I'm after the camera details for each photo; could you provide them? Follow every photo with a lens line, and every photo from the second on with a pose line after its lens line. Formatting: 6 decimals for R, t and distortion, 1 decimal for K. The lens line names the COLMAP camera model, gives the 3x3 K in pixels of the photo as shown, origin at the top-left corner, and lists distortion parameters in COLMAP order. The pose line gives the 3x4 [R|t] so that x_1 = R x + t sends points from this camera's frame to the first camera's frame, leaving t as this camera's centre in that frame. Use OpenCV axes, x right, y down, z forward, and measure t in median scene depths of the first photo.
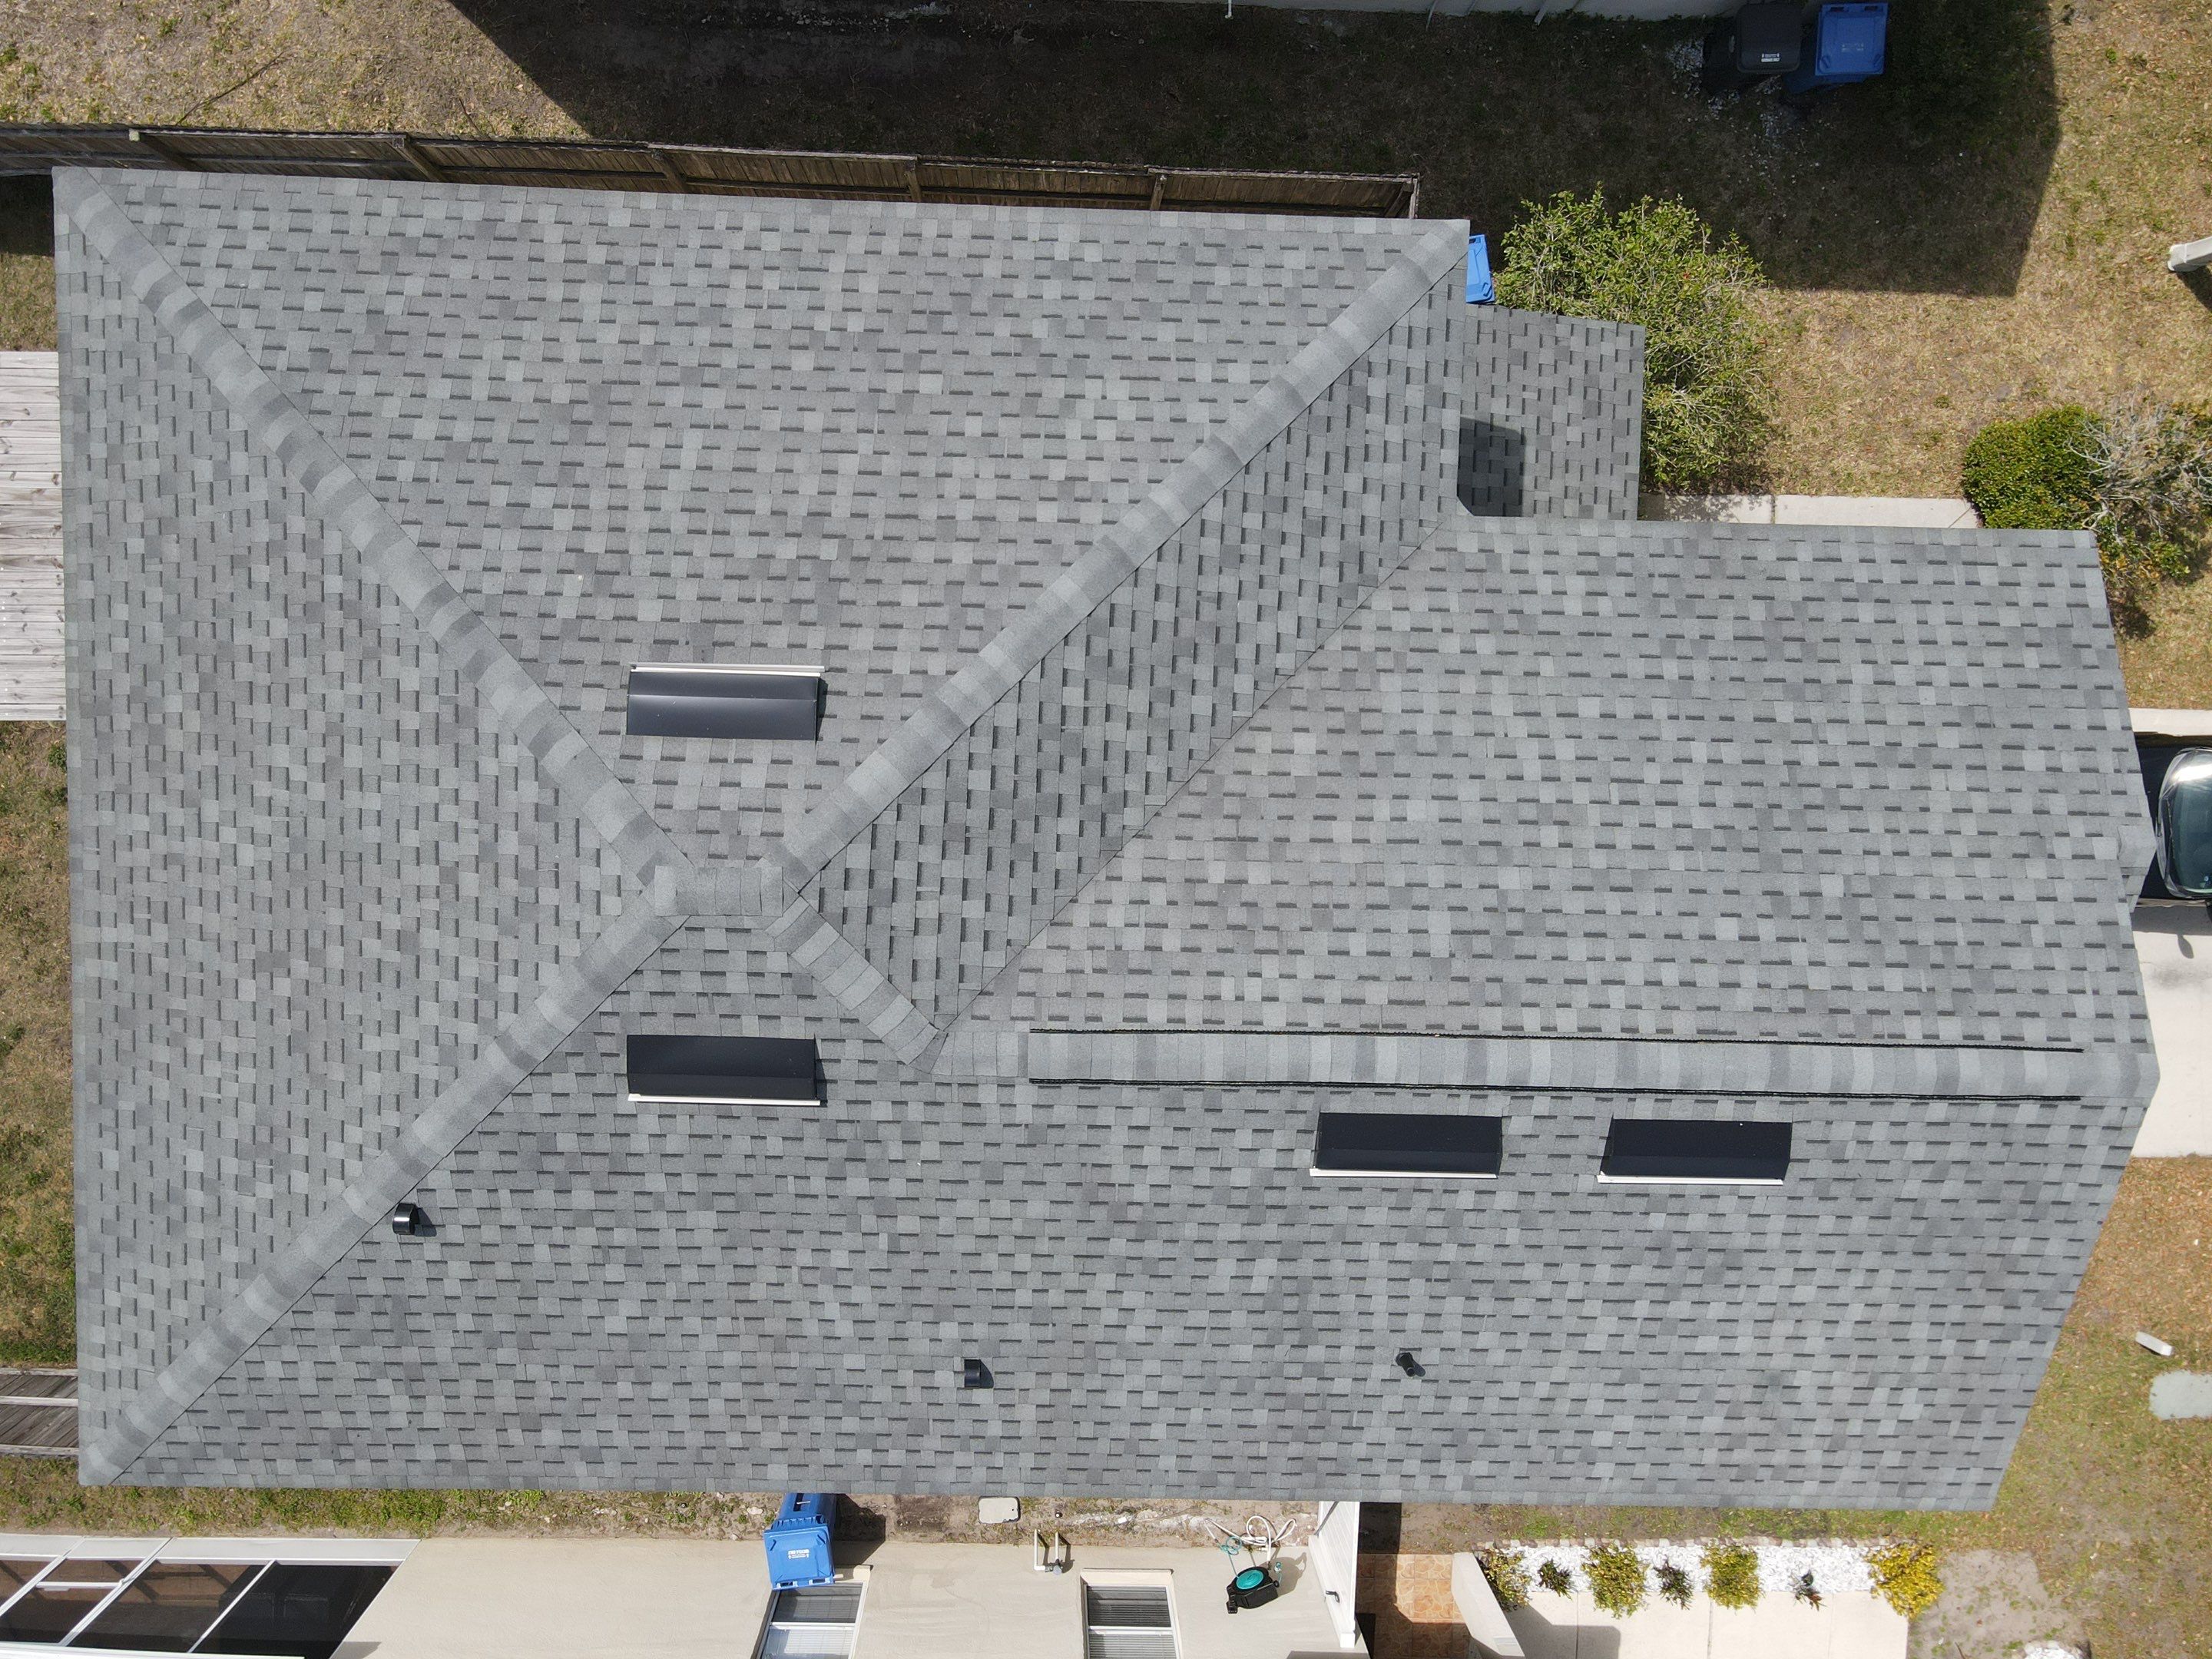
lens RADIAL K [[1629.4, 0, 1066.3], [0, 1629.4, 817.6], [0, 0, 1]] dist [0.000051, 0.011442]
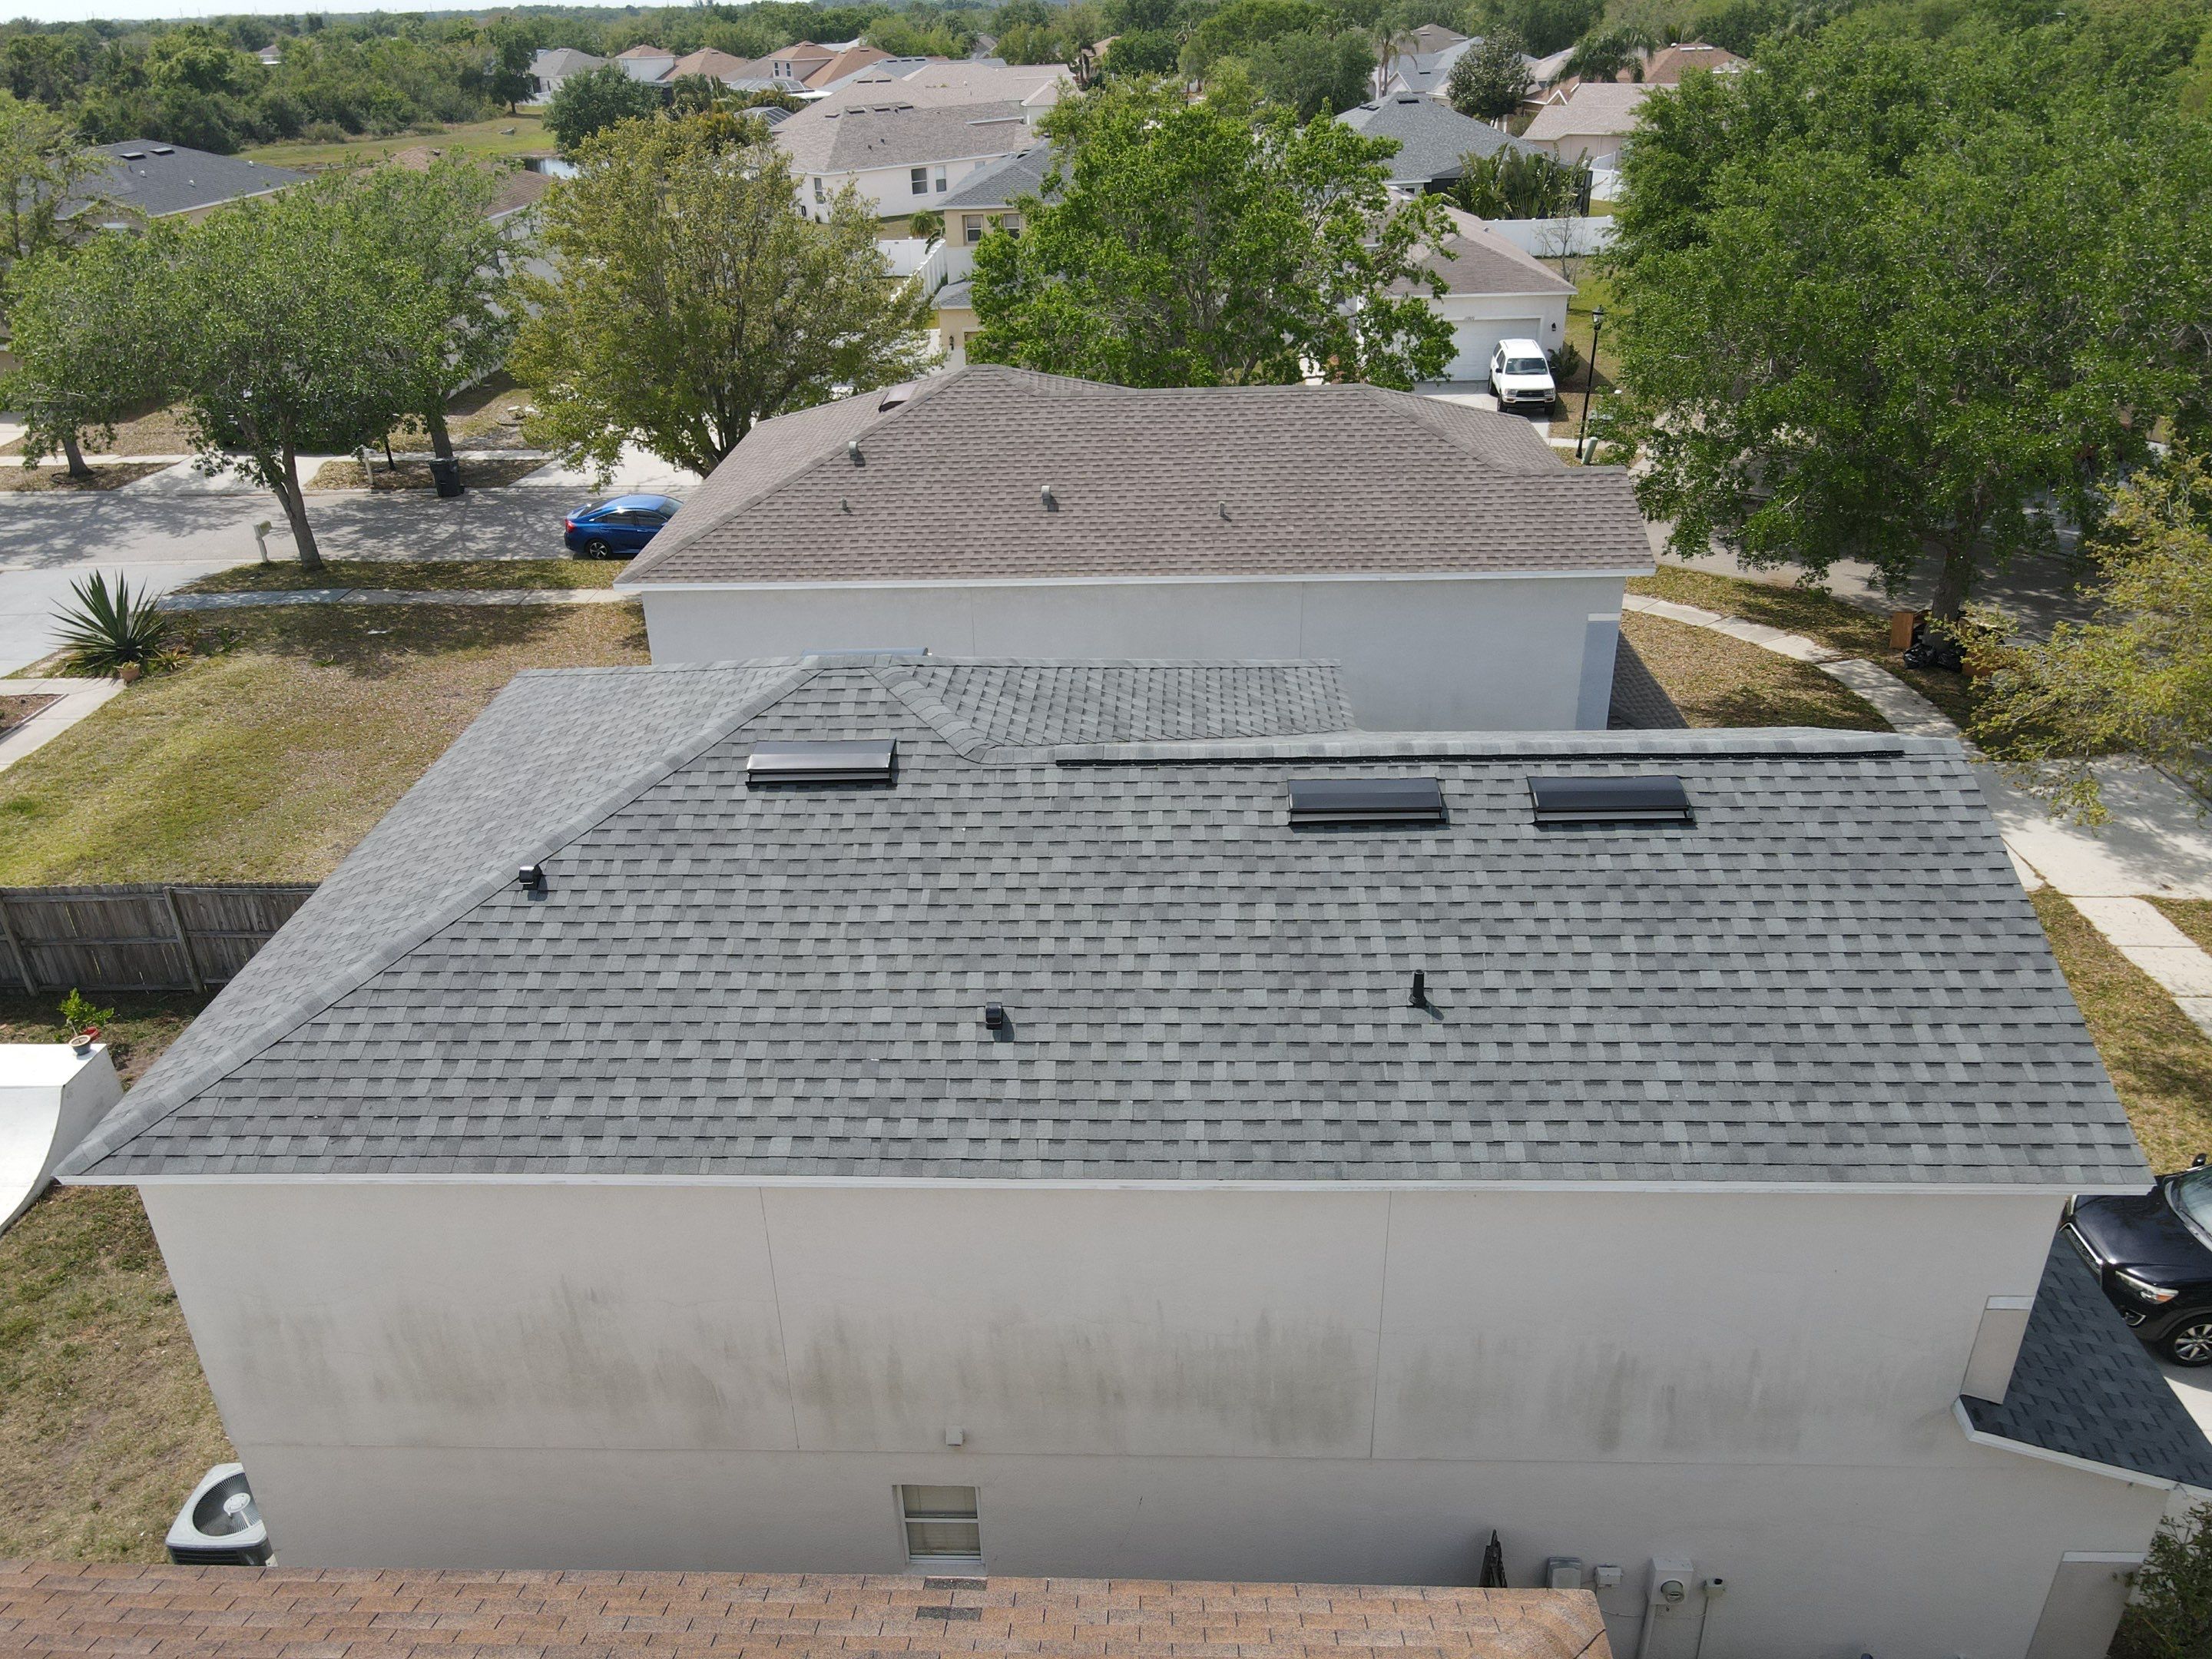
lens RADIAL K [[1629.4, 0, 1071.4], [0, 1629.4, 812.6], [0, 0, 1]] dist [0.000051, 0.011442]
pose [[0.998490, -0.035630, -0.041816, 0.039263], [-0.024779, 0.387248, -0.921643, 1.276354], [0.049031, 0.921287, 0.385780, 0.505611]]
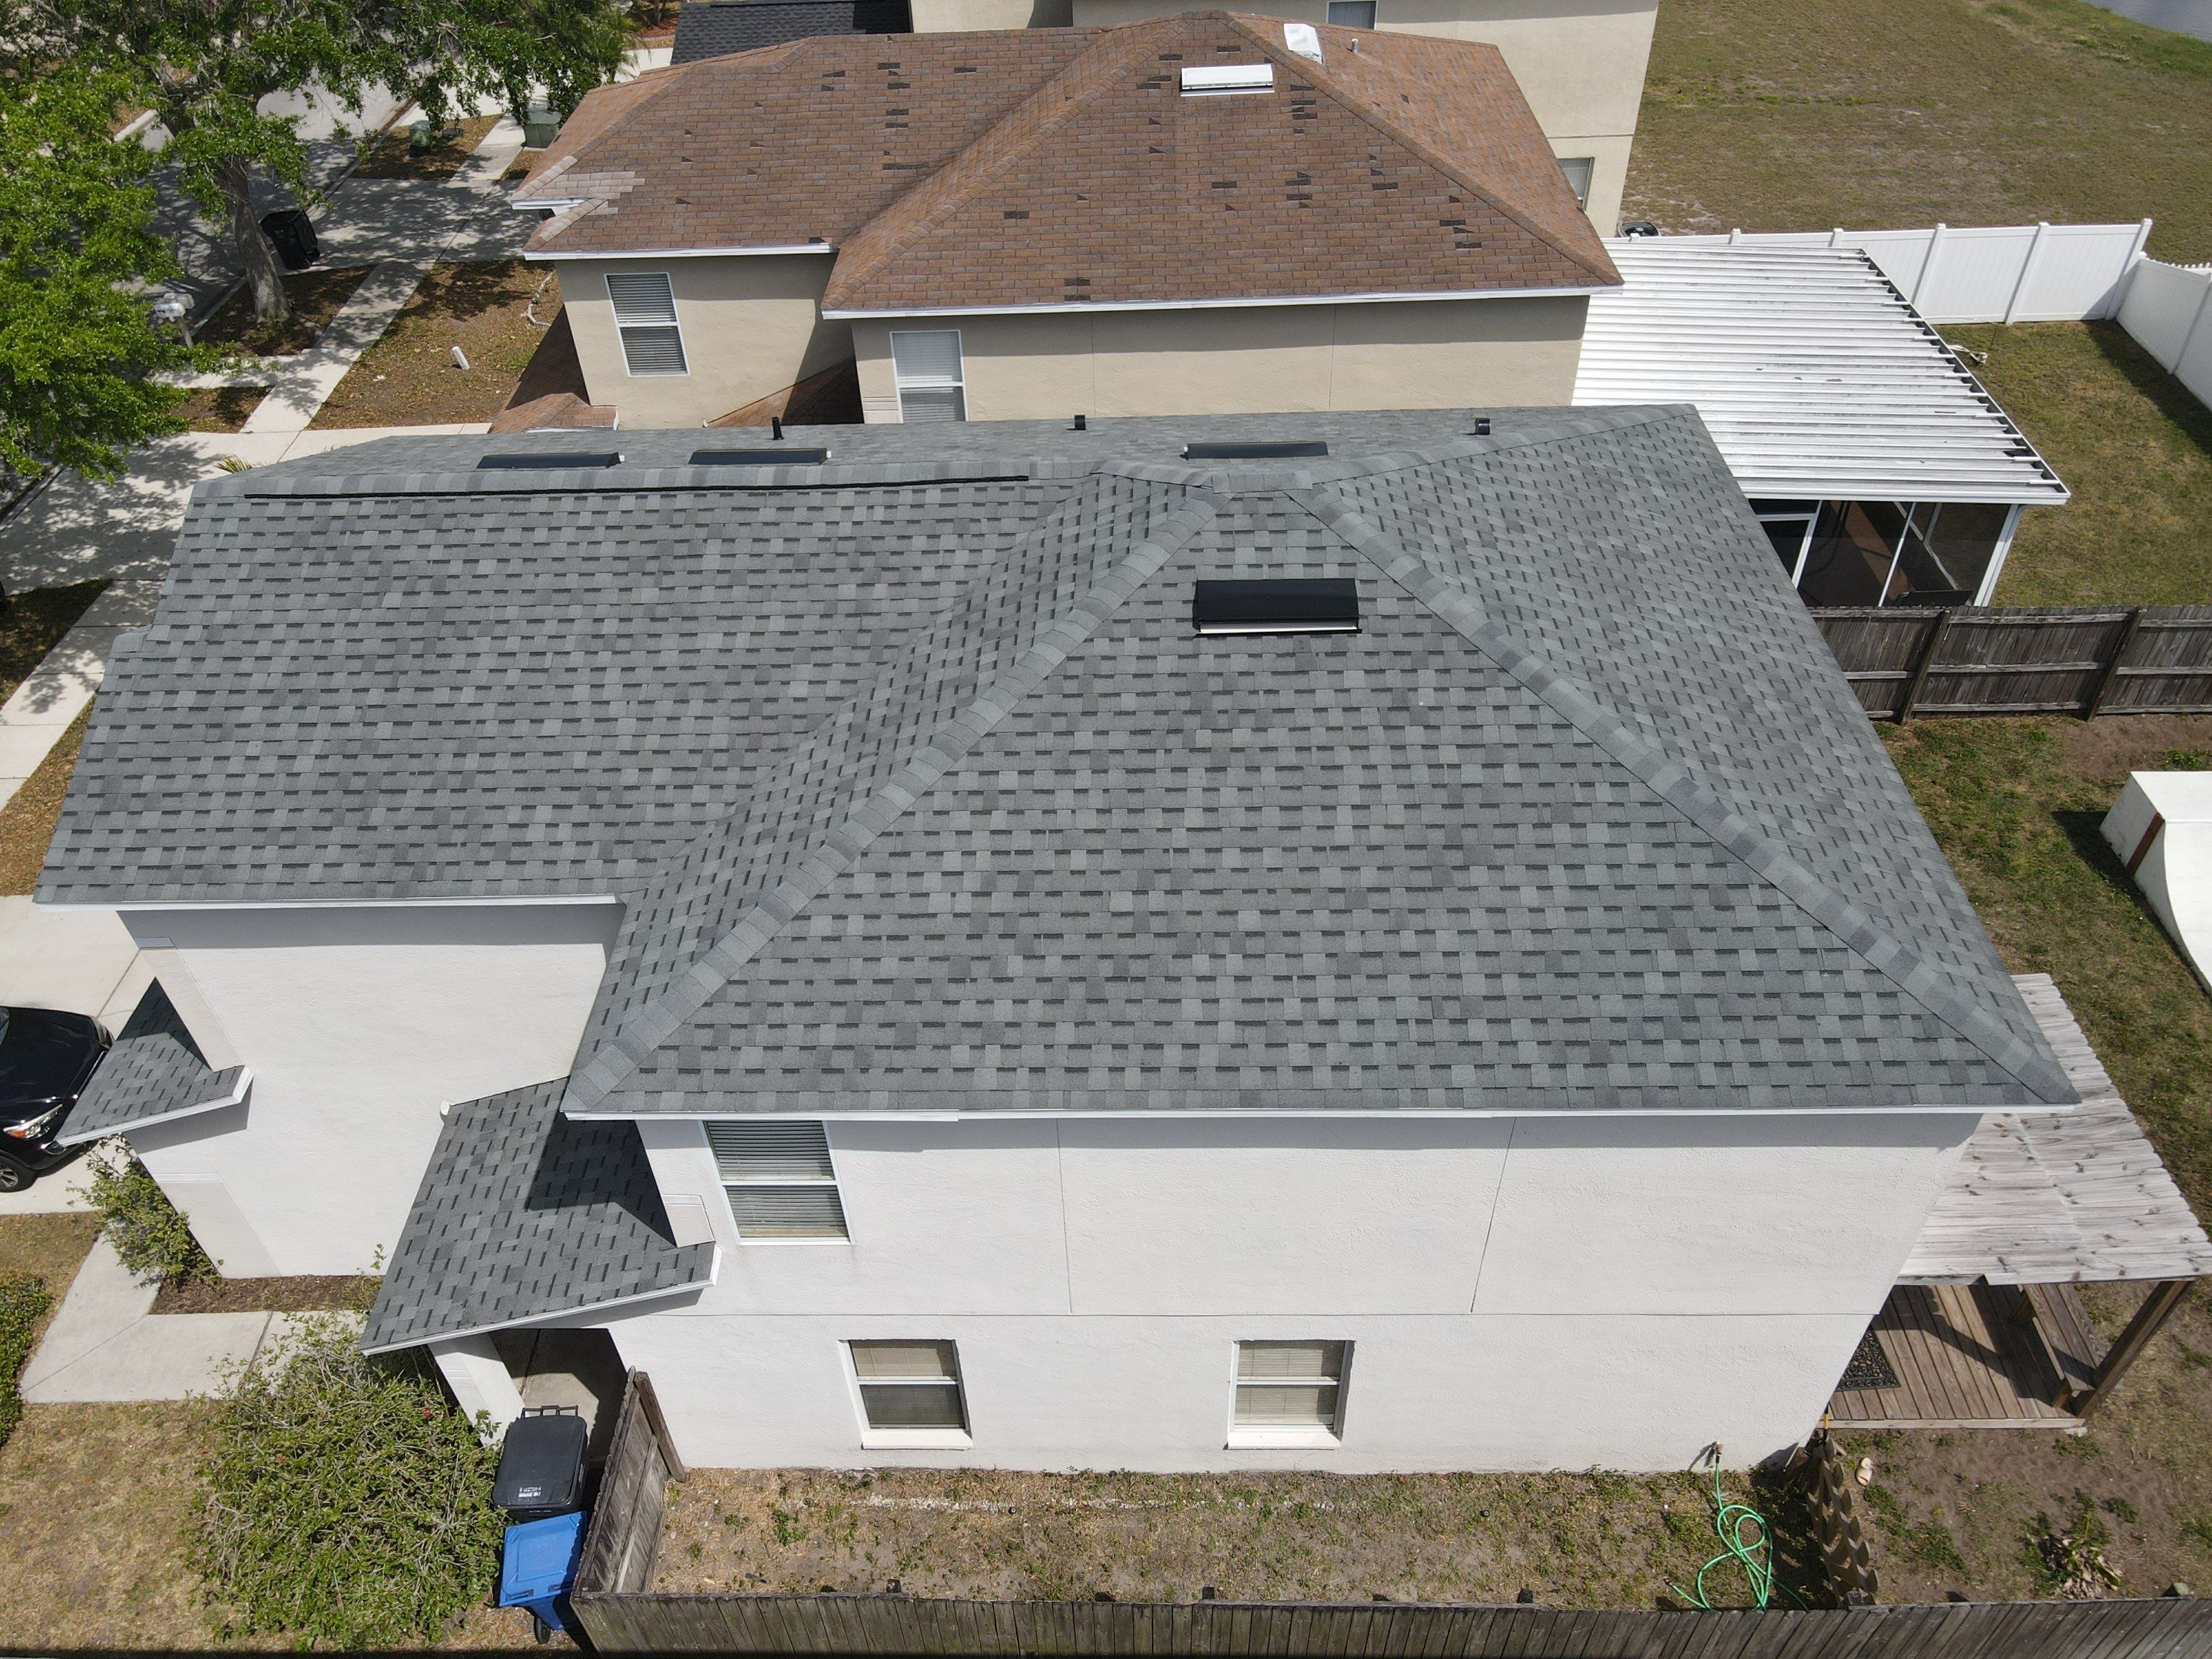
lens RADIAL K [[1629.4, 0, 1072.8], [0, 1629.4, 818.8], [0, 0, 1]] dist [0.000051, 0.011442]
pose [[-0.999748, 0.018030, 0.013341, -0.066218], [-0.003527, -0.713782, 0.700359, -0.937741], [0.022150, 0.700136, 0.713666, 0.227266]]
